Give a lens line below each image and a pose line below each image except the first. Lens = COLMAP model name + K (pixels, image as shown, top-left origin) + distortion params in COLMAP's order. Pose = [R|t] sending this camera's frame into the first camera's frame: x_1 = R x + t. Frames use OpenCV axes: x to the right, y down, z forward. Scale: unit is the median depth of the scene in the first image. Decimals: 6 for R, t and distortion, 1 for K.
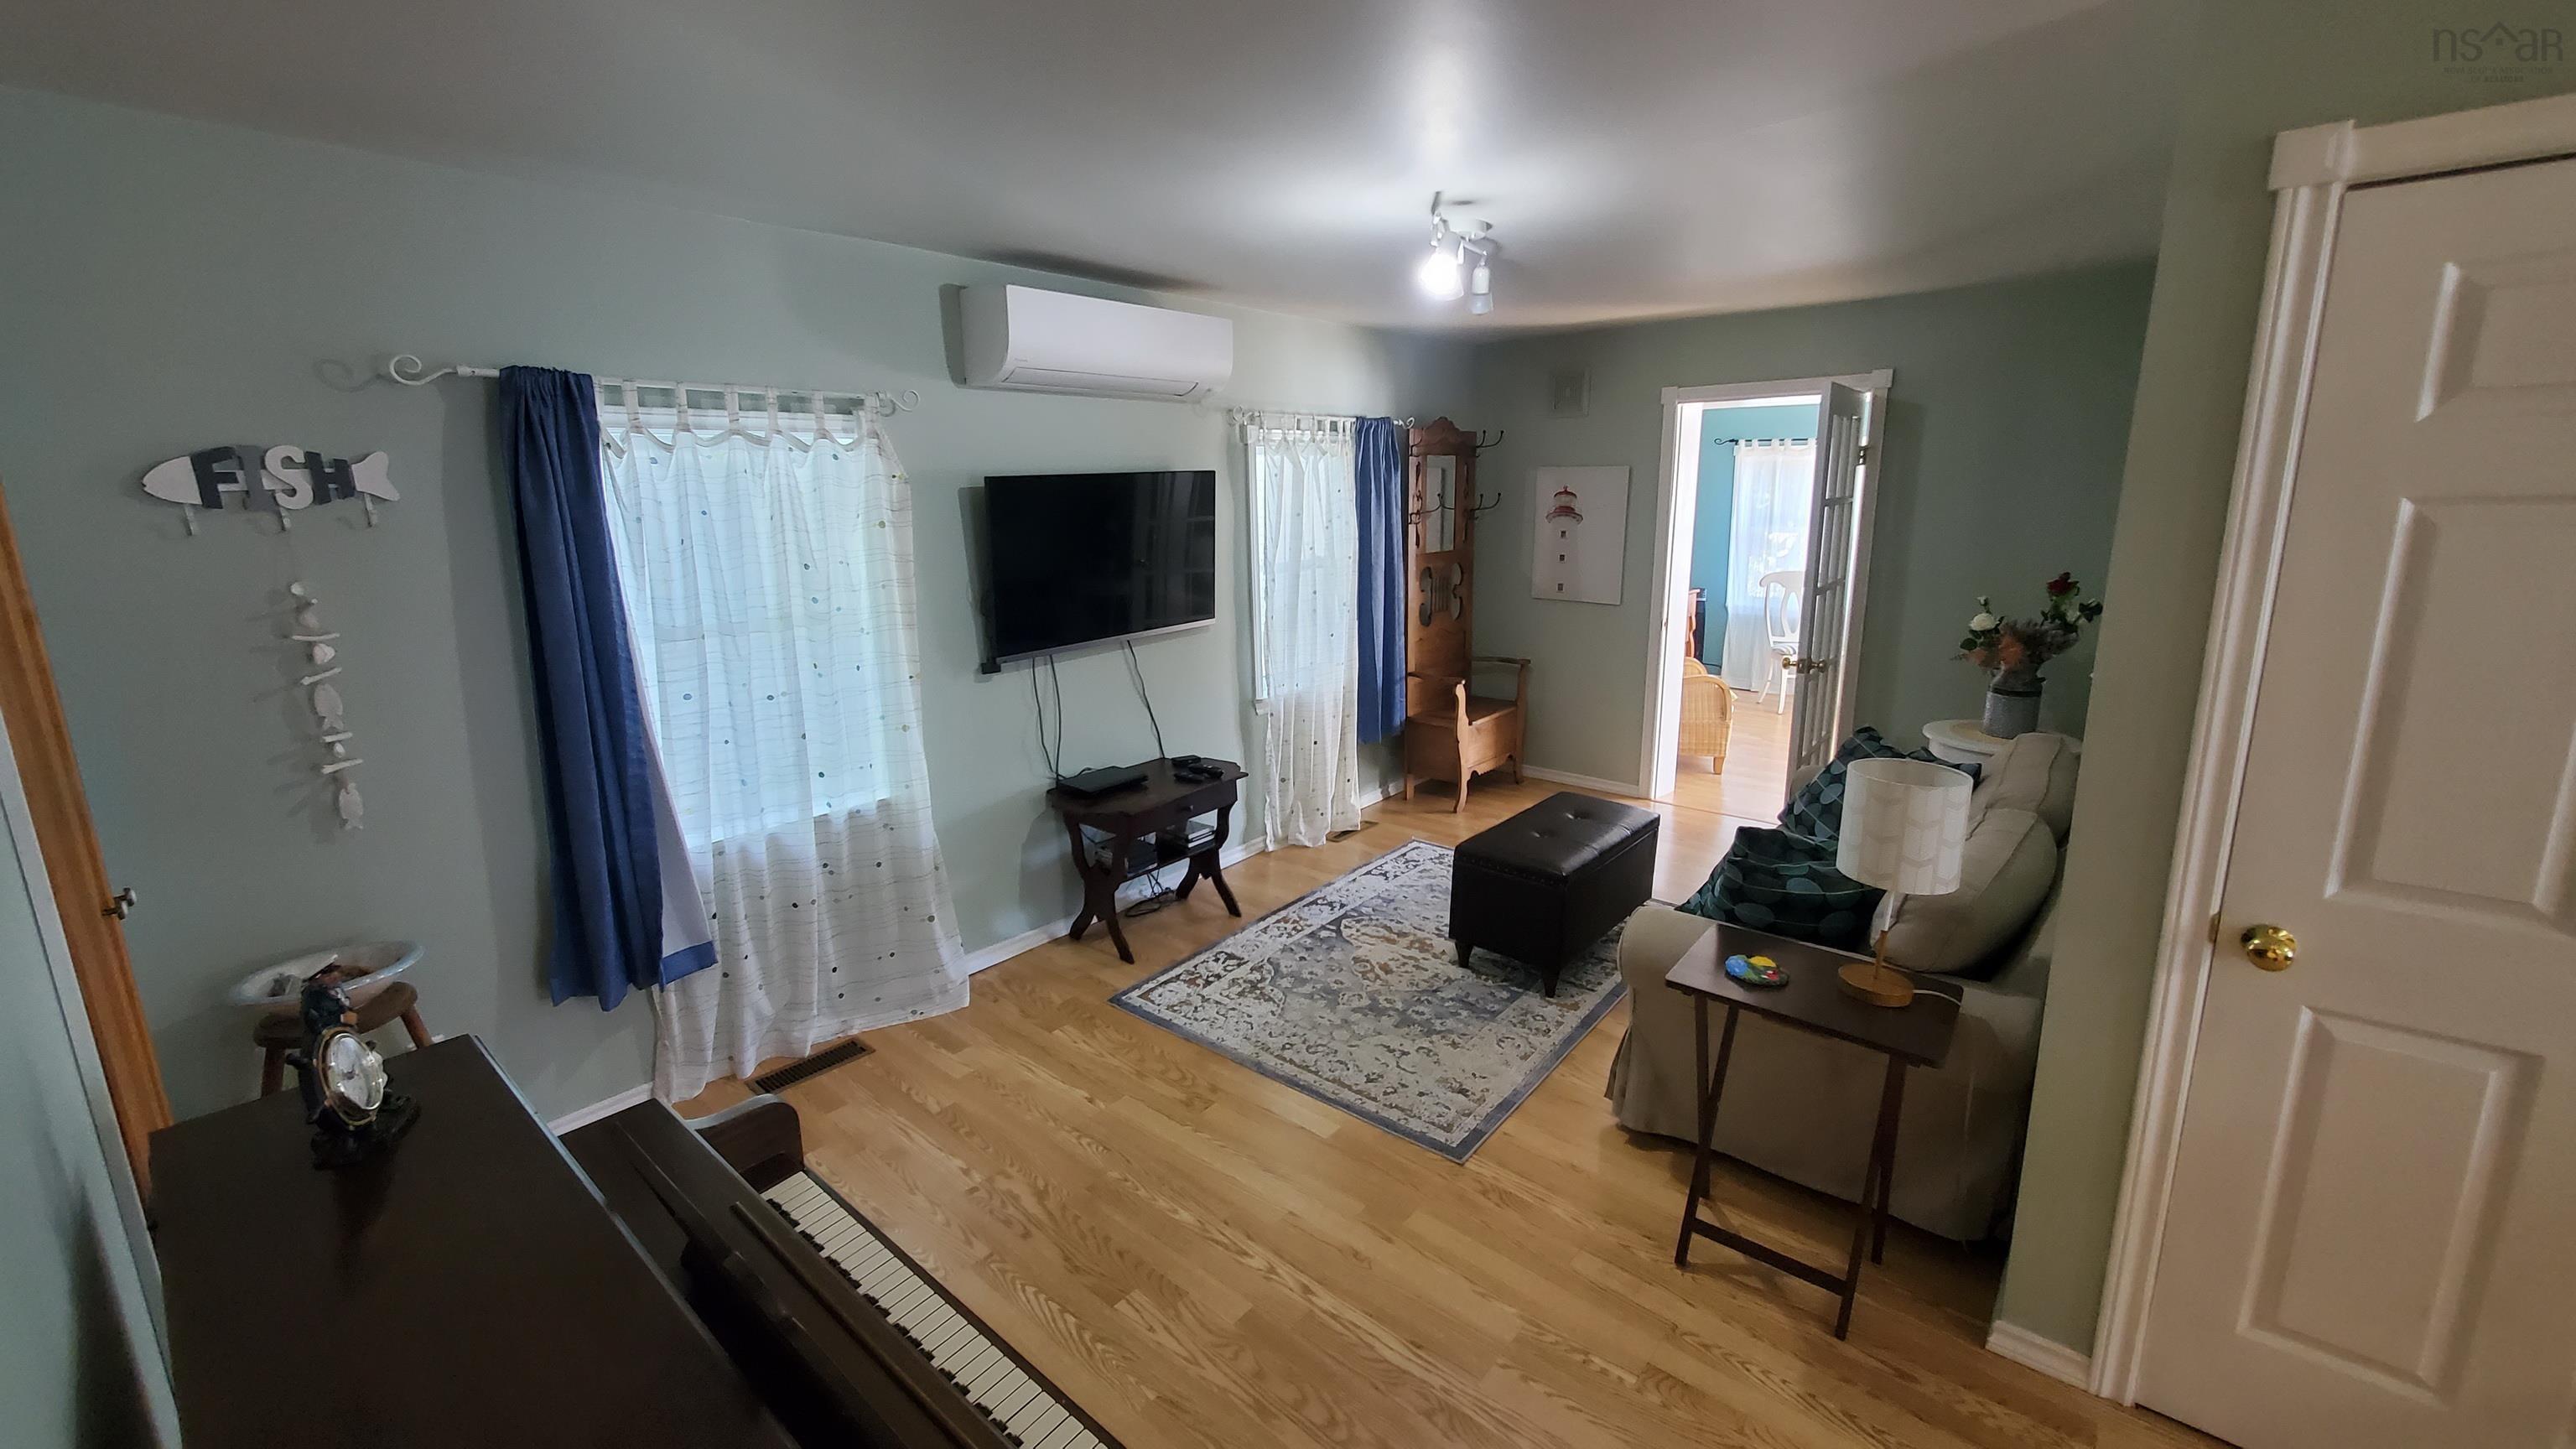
lens RADIAL K [[1018.3, 0, 1282.8], [0, 1018.3, 703.8], [0, 0, 1]] dist [-0.000052, -0.000434]
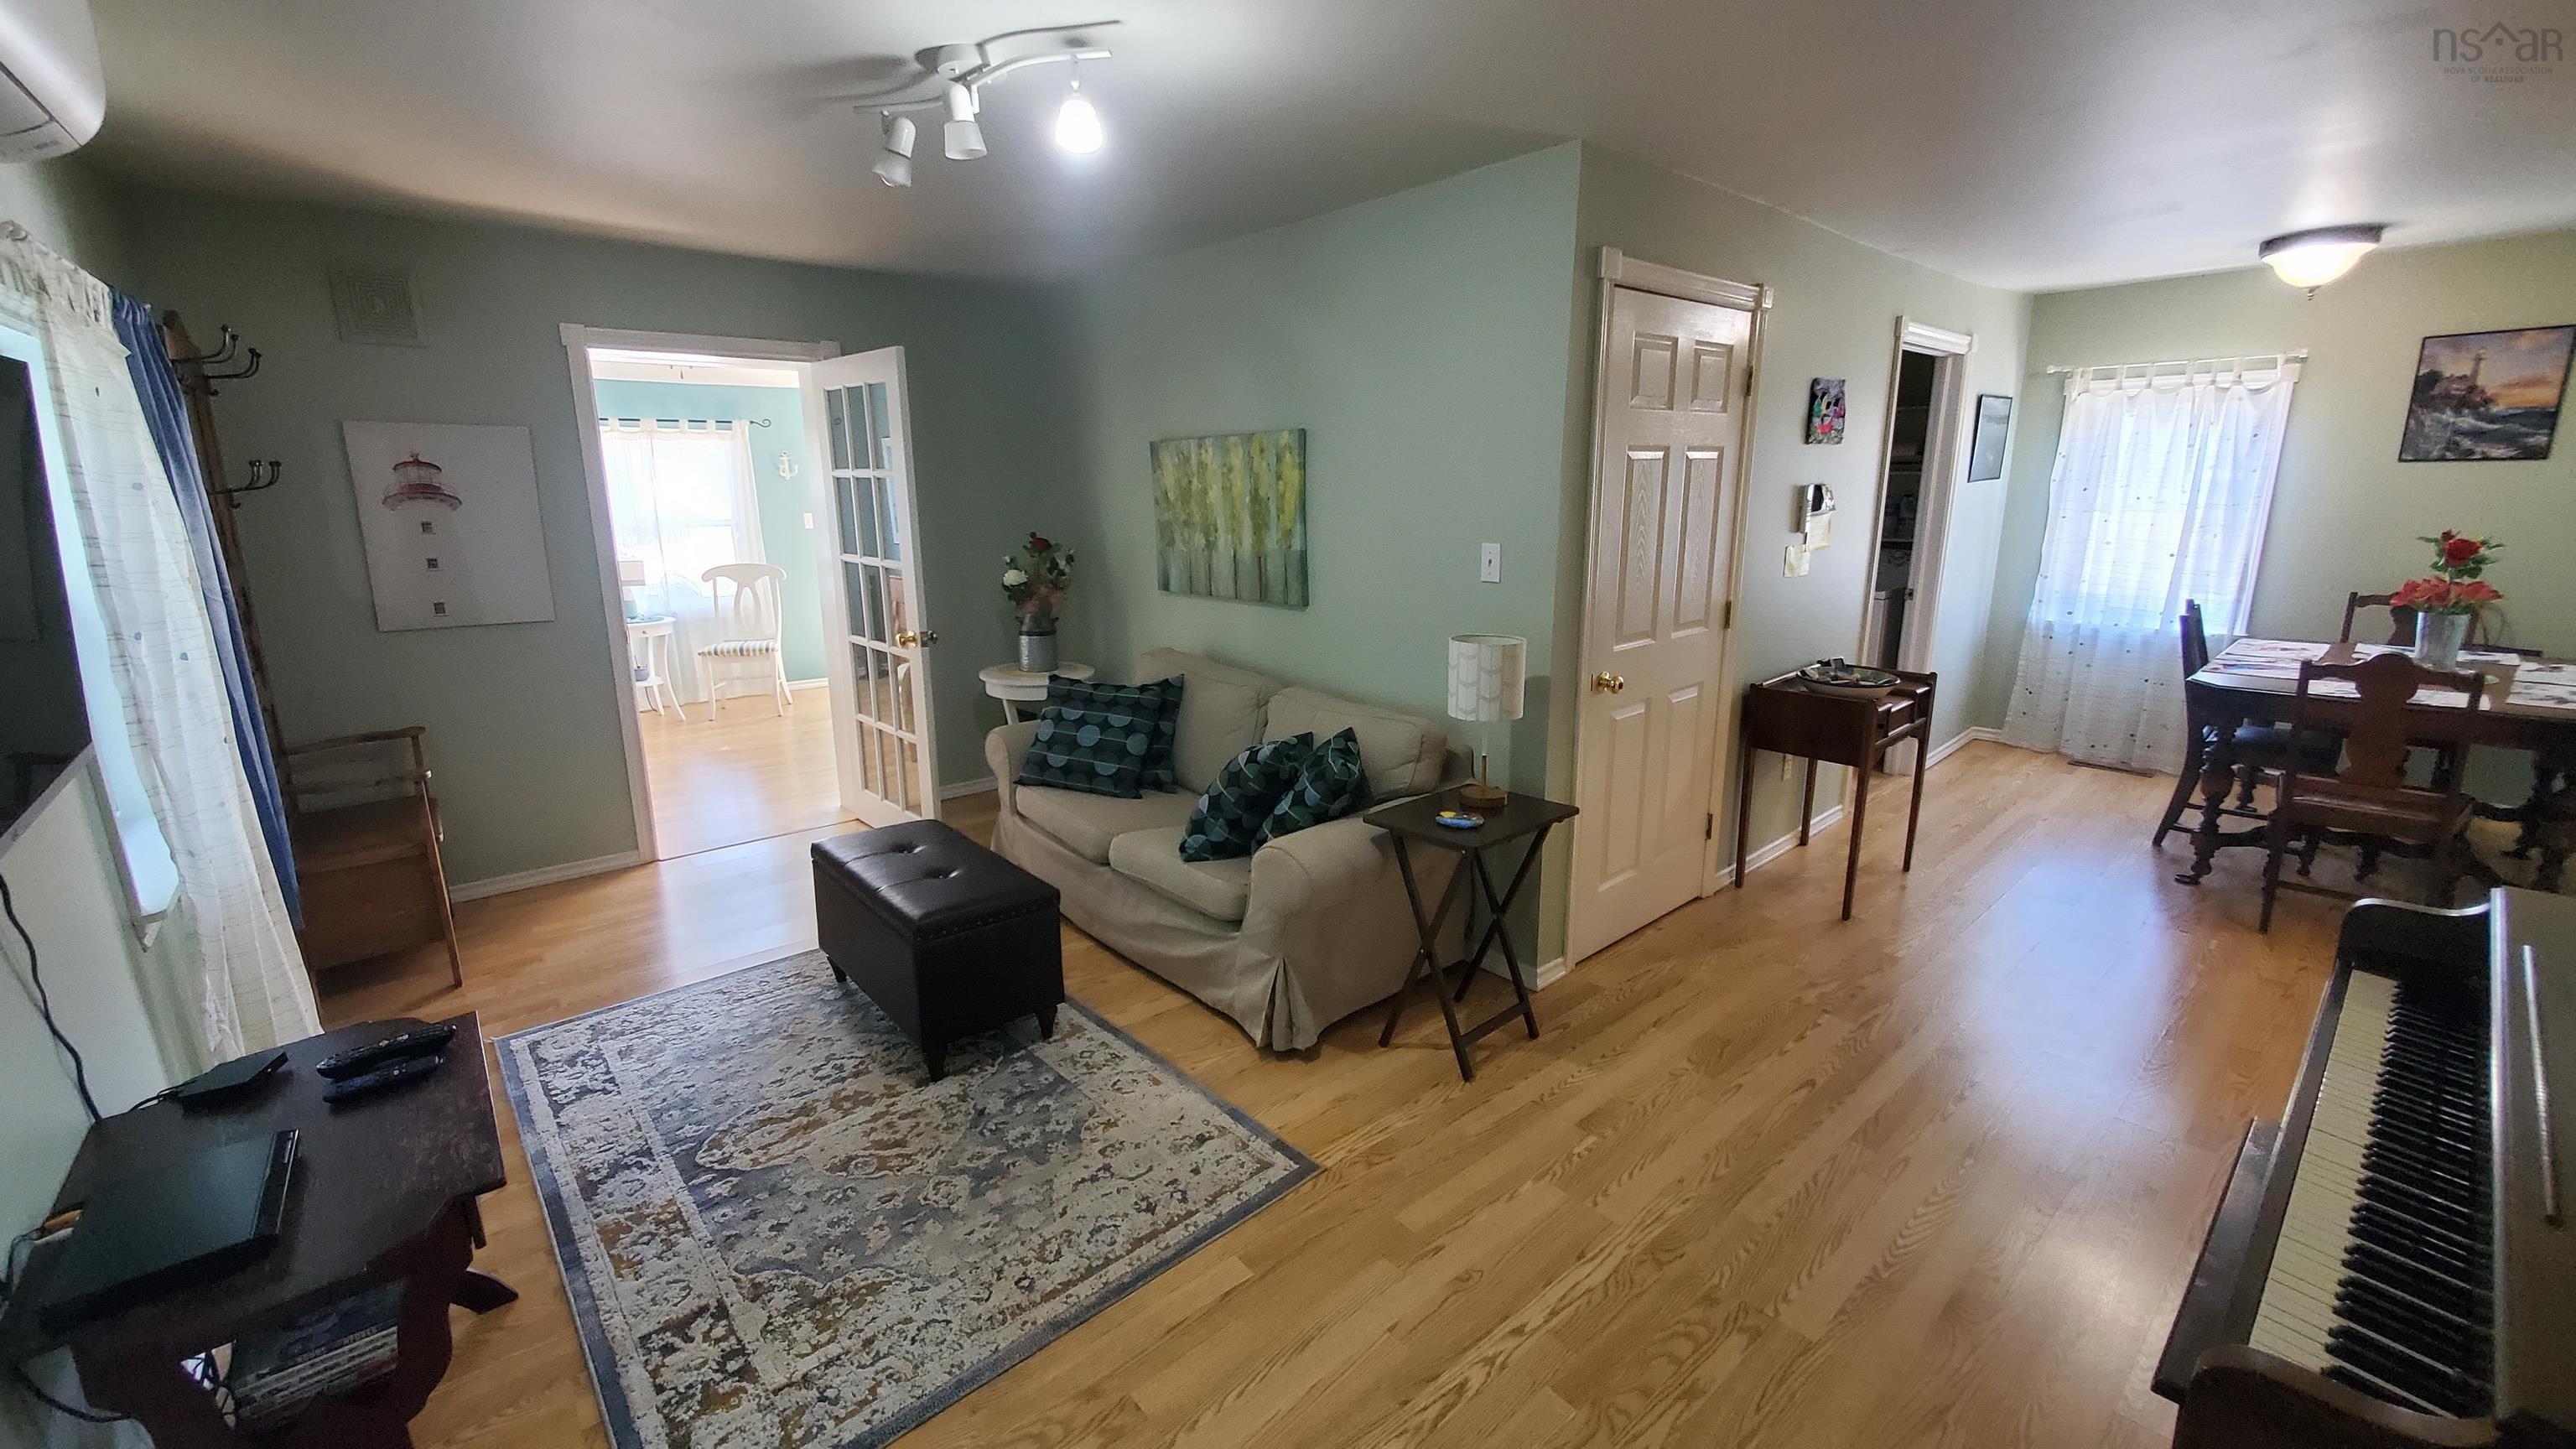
lens RADIAL K [[1018.3, 0, 1268.6], [0, 1018.3, 705.9], [0, 0, 1]] dist [-0.000052, -0.000434]
pose [[0.156537, -0.202726, 0.966643, -0.519697], [0.210359, 0.963096, 0.167917, -0.092117], [-0.965010, 0.177057, 0.193406, 0.657926]]
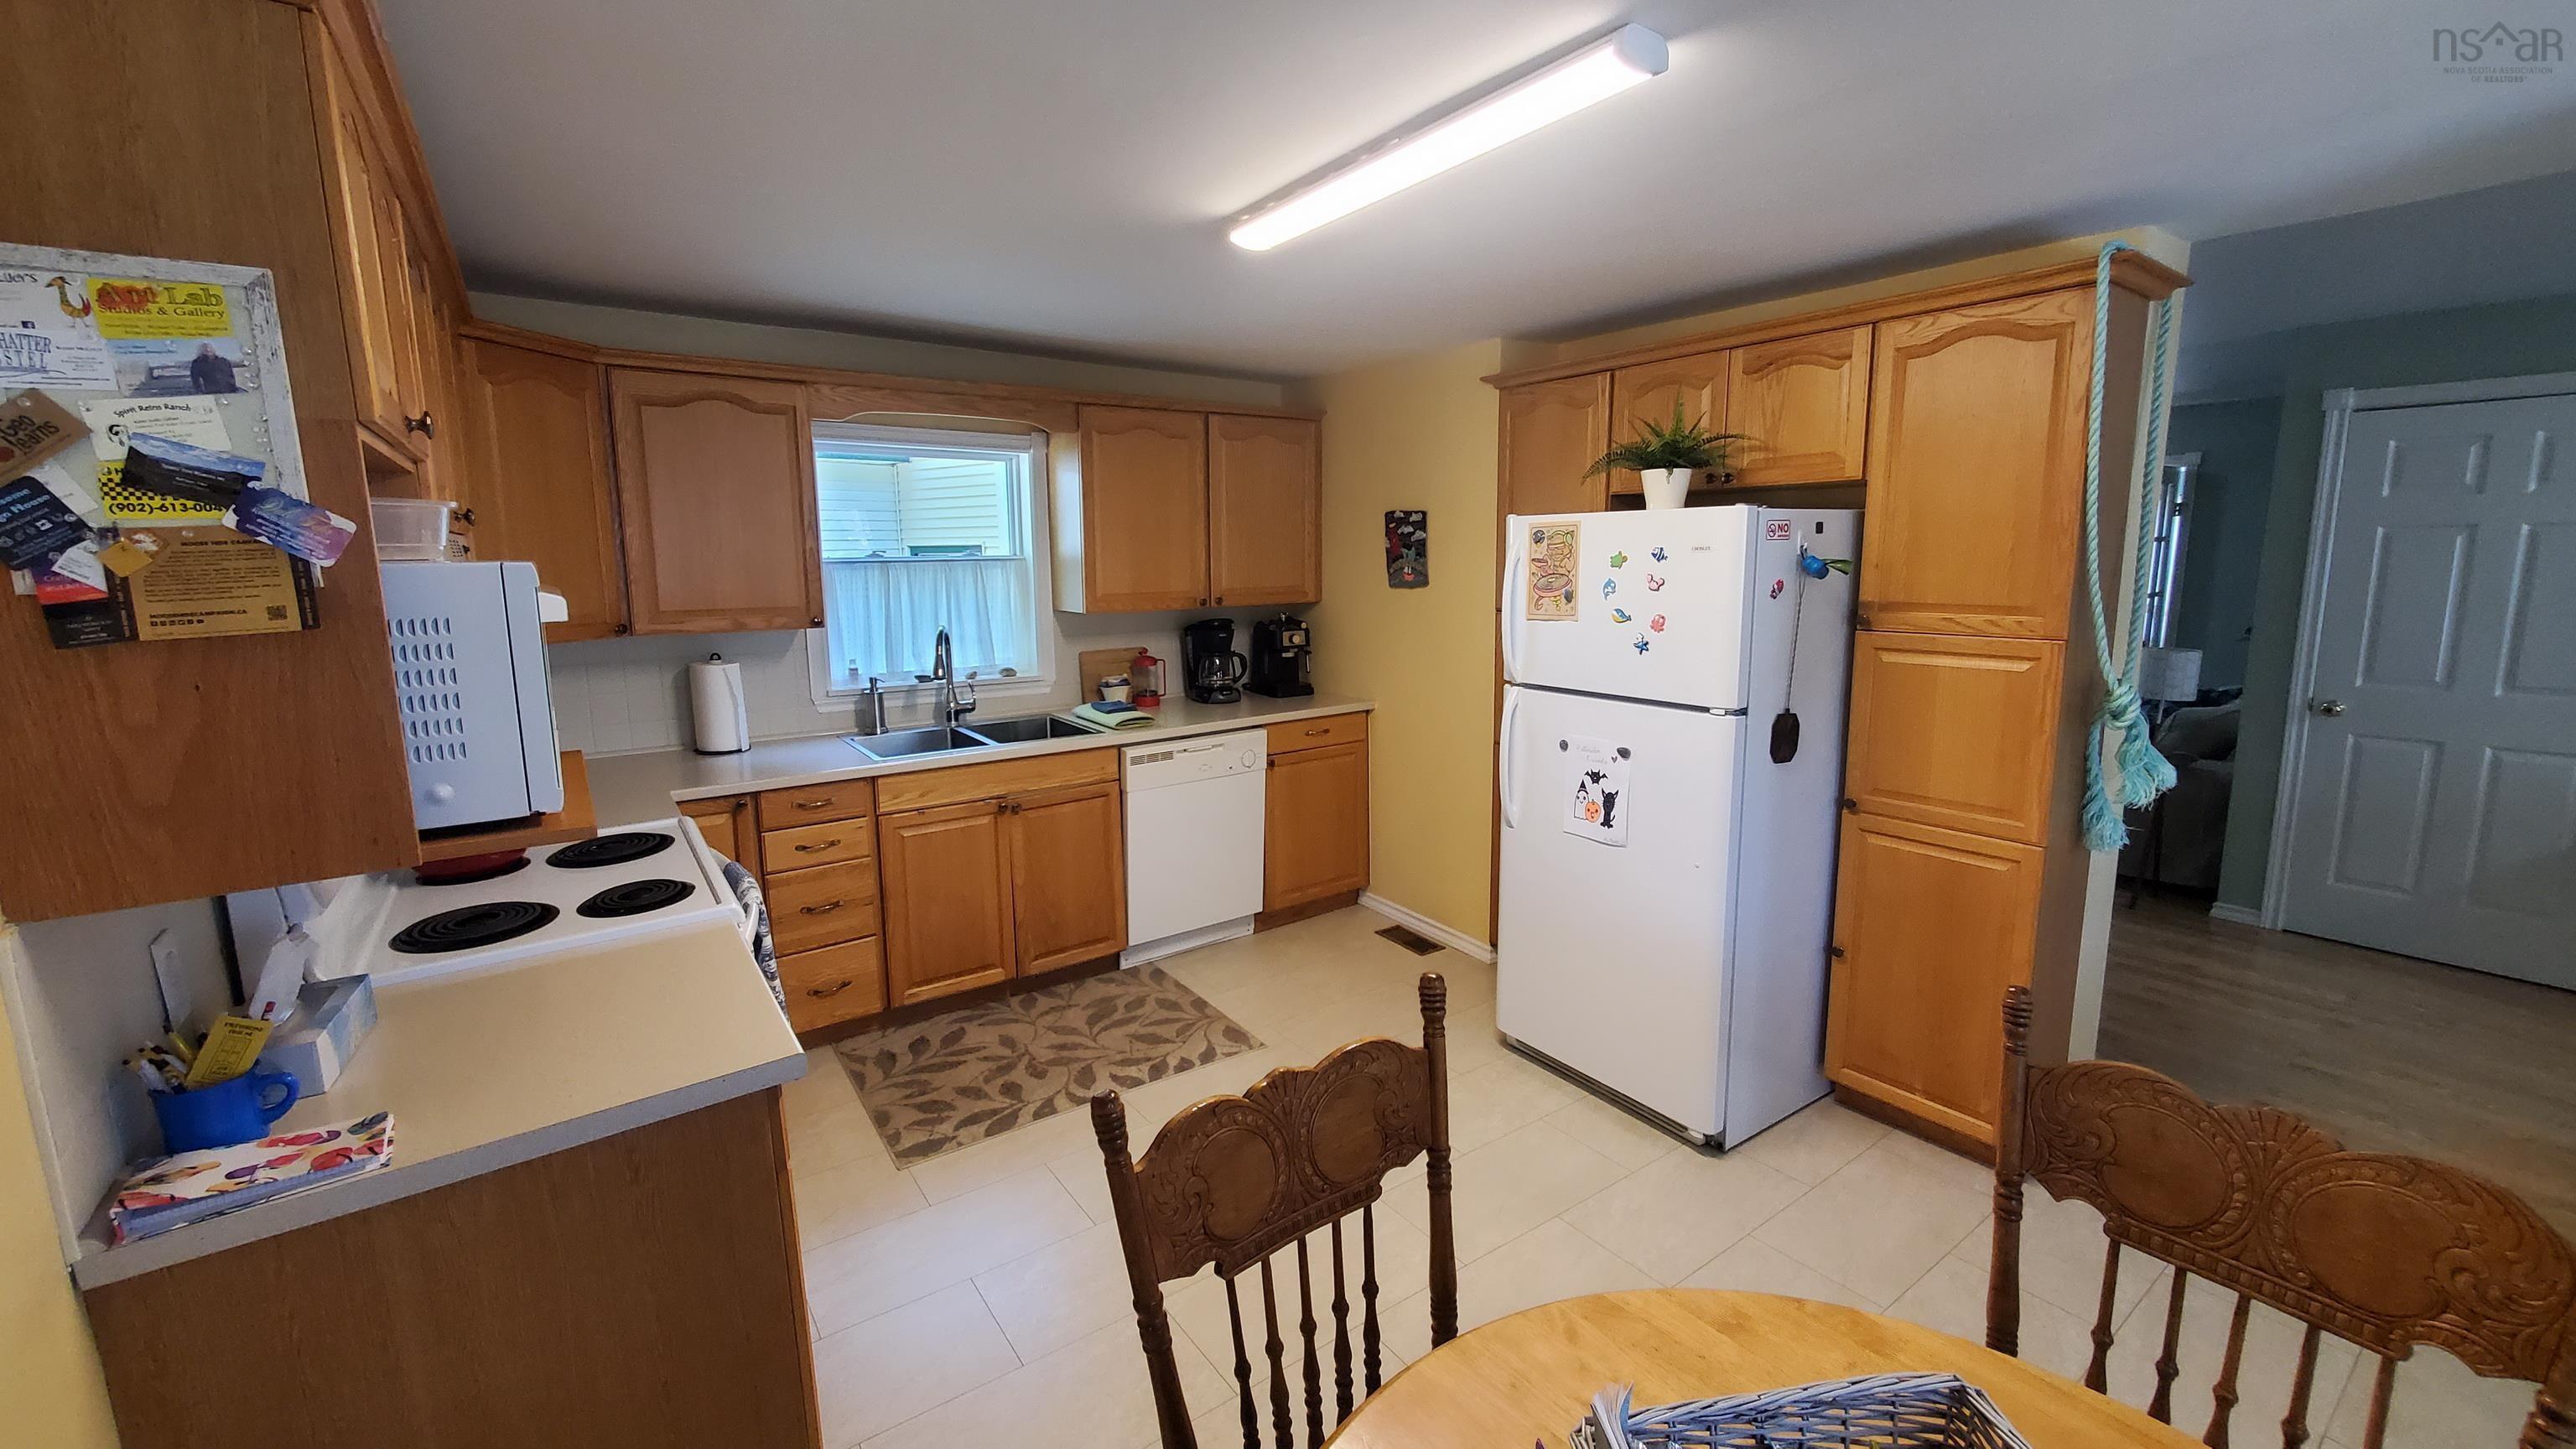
lens RADIAL K [[1018.3, 0, 1283.9], [0, 1018.3, 705.3], [0, 0, 1]] dist [-0.000052, -0.000434]
pose [[0.971892, 0.044381, -0.231204, -0.482929], [-0.055639, 0.997550, -0.042400, 0.249779], [0.228756, 0.054072, 0.971981, -1.028625]]
